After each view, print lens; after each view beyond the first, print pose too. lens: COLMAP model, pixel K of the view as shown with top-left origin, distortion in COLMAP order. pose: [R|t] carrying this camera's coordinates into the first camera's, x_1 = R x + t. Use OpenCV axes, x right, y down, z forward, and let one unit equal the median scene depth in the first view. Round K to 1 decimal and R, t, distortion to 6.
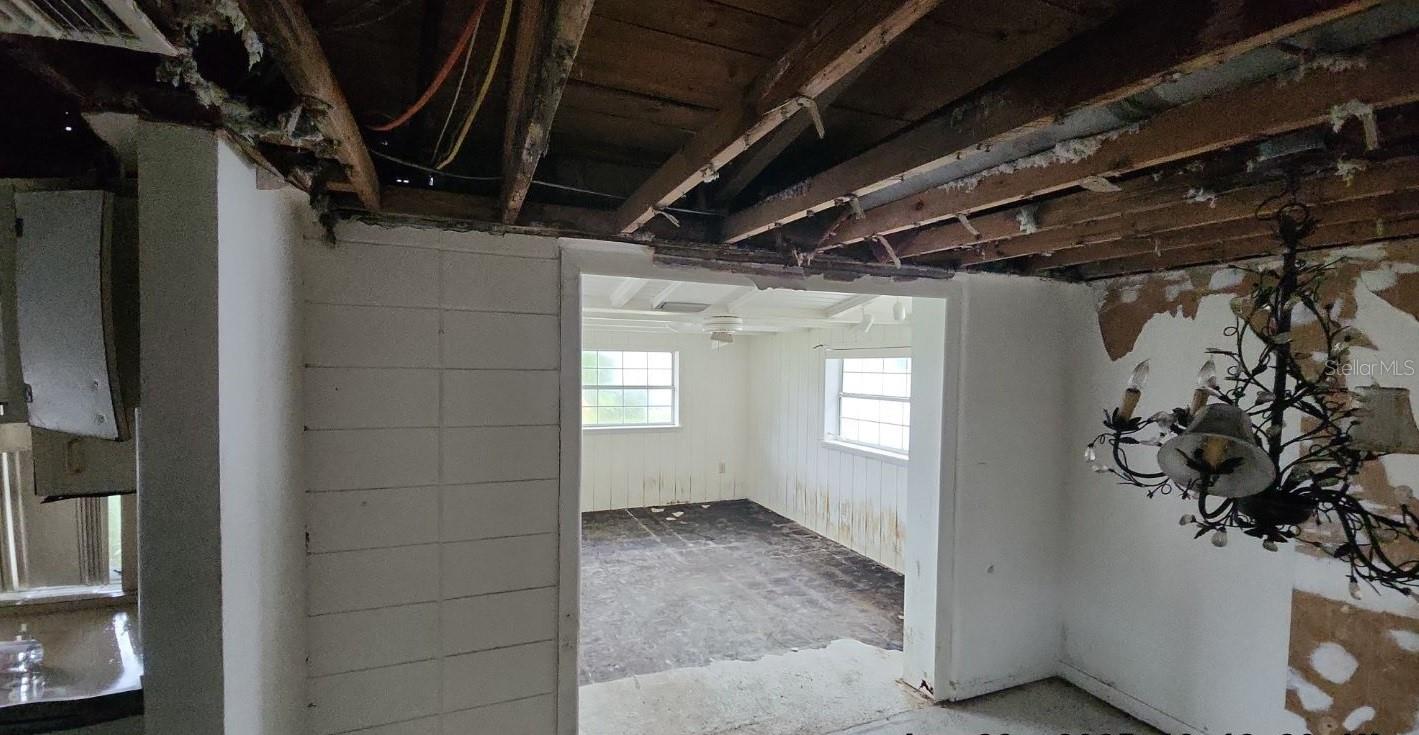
lens RADIAL K [[581.6, 0, 705.9], [0, 581.6, 375.9], [0, 0, 1]] dist [0.000124, 0.000000]
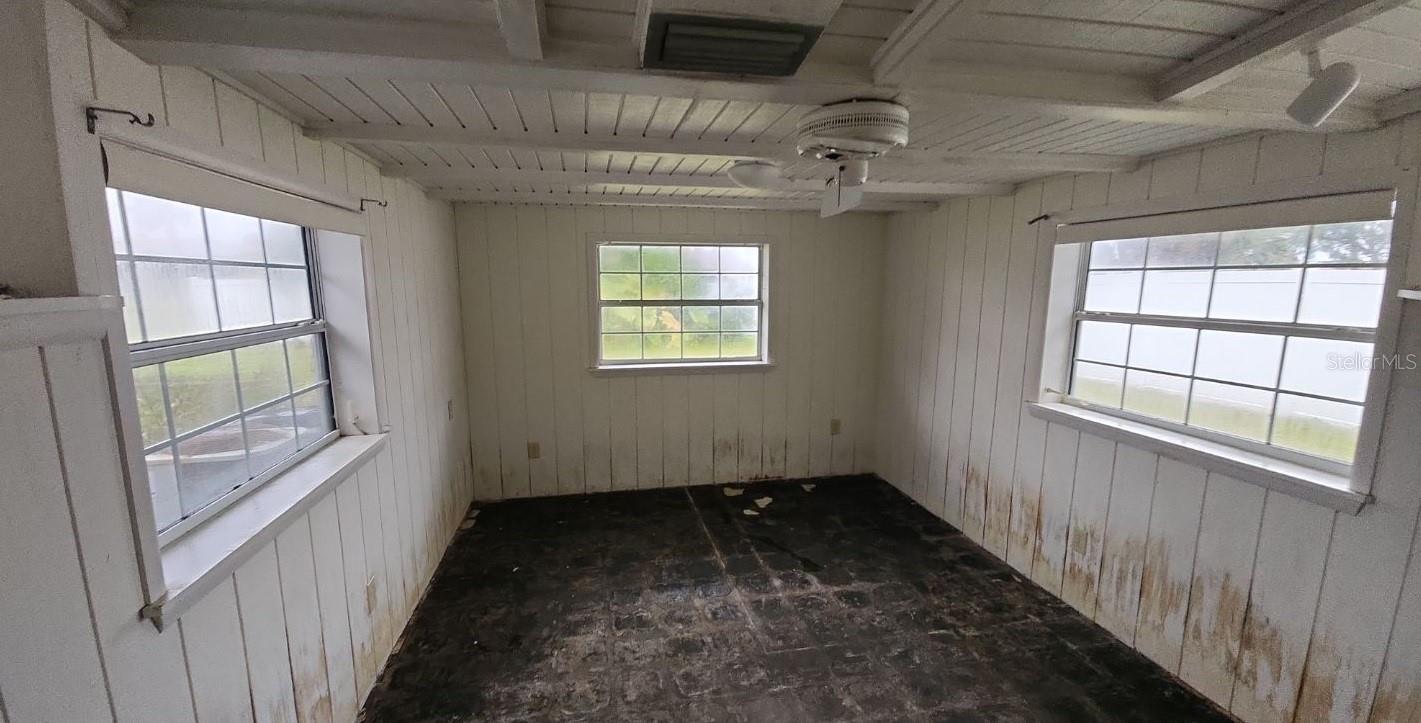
lens RADIAL K [[573.7, 0, 705.6], [0, 573.7, 372.7], [0, 0, 1]] dist [0.000410, 0.000087]
pose [[0.981659, 0.016400, -0.189936, 0.008187], [0.011198, 0.989613, 0.143323, 0.006598], [0.190314, -0.142822, 0.971279, 0.446098]]
